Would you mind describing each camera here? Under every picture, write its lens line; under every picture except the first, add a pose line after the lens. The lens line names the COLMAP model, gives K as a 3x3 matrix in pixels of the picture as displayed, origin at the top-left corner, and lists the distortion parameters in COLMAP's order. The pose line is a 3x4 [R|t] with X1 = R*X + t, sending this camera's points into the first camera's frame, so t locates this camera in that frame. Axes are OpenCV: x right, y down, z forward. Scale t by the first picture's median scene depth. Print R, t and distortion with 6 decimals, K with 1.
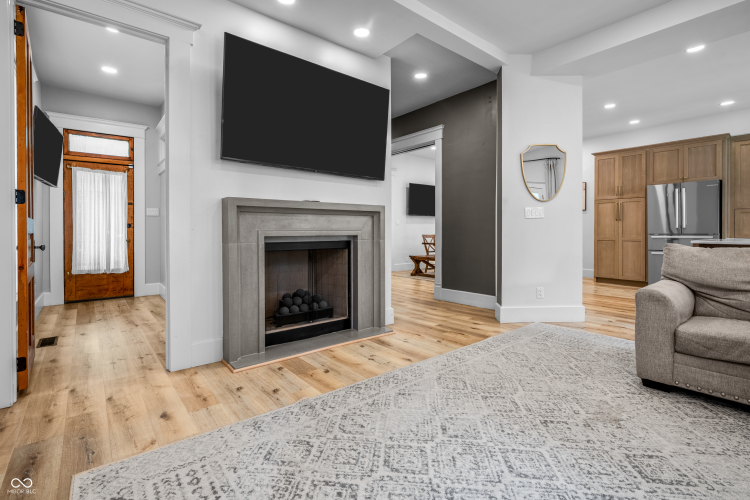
lens RADIAL K [[351.0, 0, 372.8], [0, 351.0, 234.1], [0, 0, 1]] dist [0.000281, -0.000067]
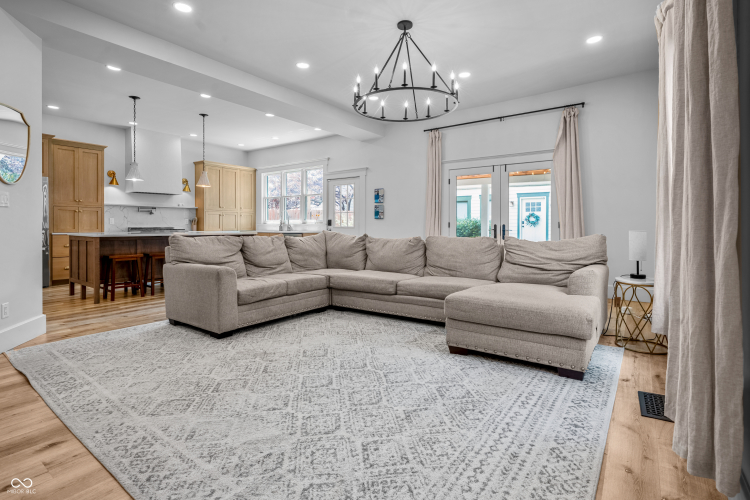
lens RADIAL K [[366.5, 0, 372.4], [0, 366.5, 229.3], [0, 0, 1]] dist [-0.003161, -0.000533]
pose [[-0.252801, -0.002760, 0.967514, -0.890376], [0.006362, 0.999970, 0.004515, 0.004094], [-0.967497, 0.007297, -0.252775, 0.925054]]
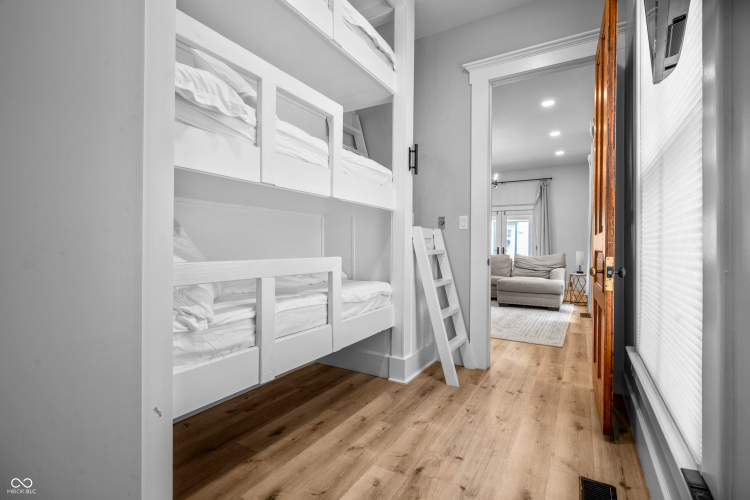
lens RADIAL K [[351.2, 0, 375.0], [0, 351.2, 250.0], [0, 0, 1]] dist [0.000527, 0.000024]
pose [[-0.347037, -0.004440, 0.937841, -2.103323], [0.001192, 0.999986, 0.005176, -0.006148], [-0.937851, 0.002914, -0.347027, 2.398762]]
